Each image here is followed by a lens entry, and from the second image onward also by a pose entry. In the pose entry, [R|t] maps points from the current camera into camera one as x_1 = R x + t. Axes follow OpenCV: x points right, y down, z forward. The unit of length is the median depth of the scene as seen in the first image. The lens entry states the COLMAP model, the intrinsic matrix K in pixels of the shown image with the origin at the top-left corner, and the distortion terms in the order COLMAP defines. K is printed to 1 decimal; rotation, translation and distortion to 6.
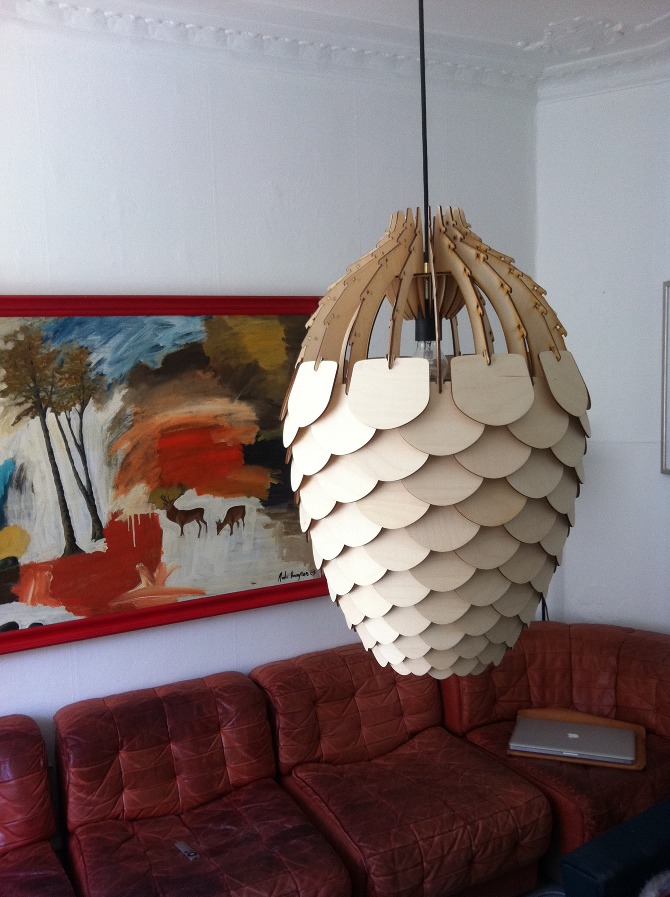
lens RADIAL K [[791.3, 0, 335.0], [0, 791.3, 448.5], [0, 0, 1]] dist [0.031550, -0.126350]
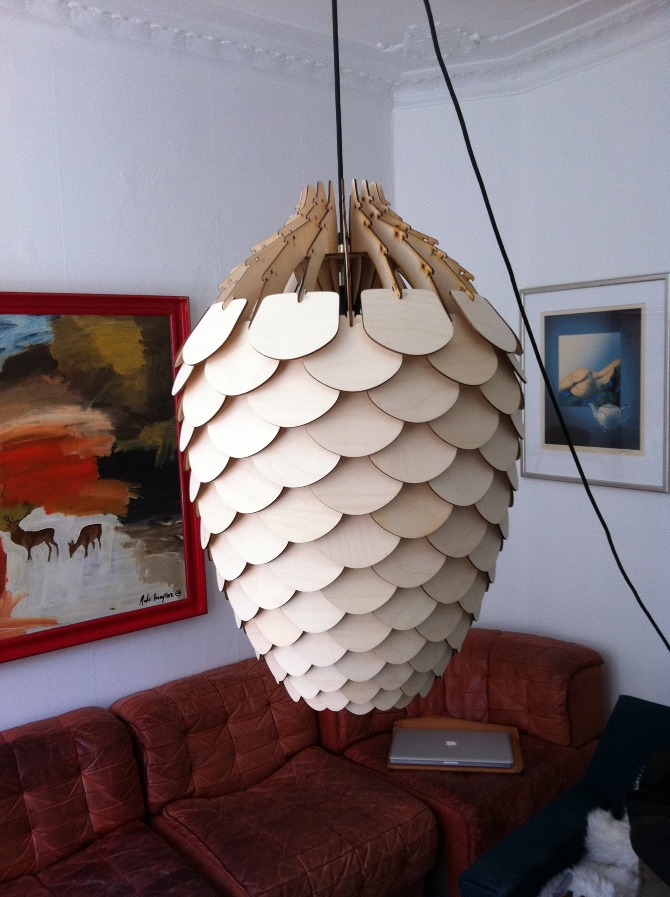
lens RADIAL K [[793.8, 0, 338.1], [0, 793.8, 455.7], [0, 0, 1]] dist [-0.012899, -0.013158]
pose [[0.979222, -0.020846, 0.201718, -0.030016], [0.022136, 0.999746, -0.004139, 0.003756], [-0.201581, 0.008519, 0.979435, 0.053676]]
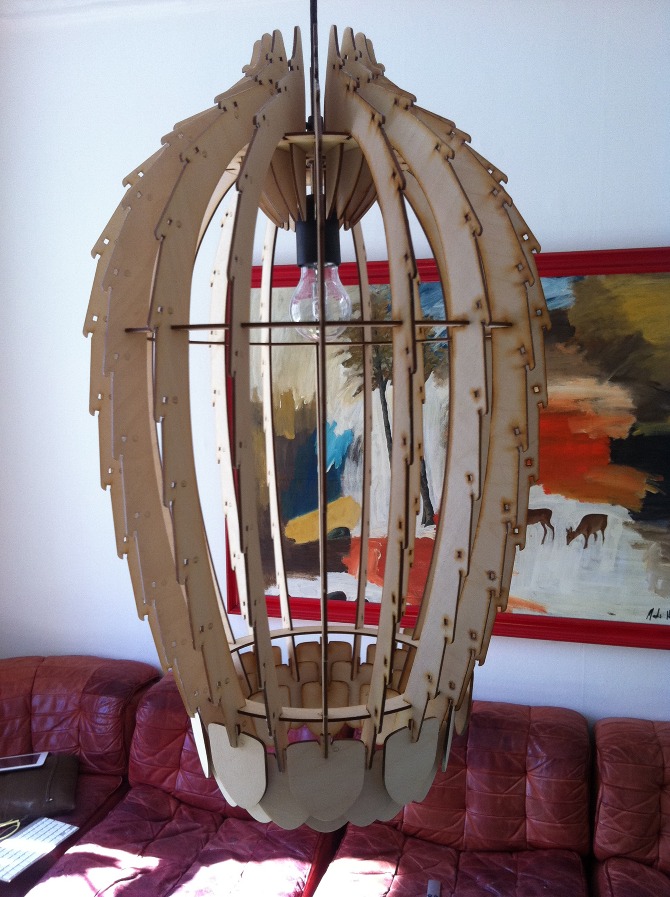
lens RADIAL K [[793.8, 0, 338.1], [0, 793.8, 455.7], [0, 0, 1]] dist [-0.012899, -0.013158]
pose [[0.716308, 0.103726, -0.690032, 0.244185], [-0.087243, 0.994443, 0.058920, -0.010685], [0.692309, 0.017996, 0.721377, 0.246456]]
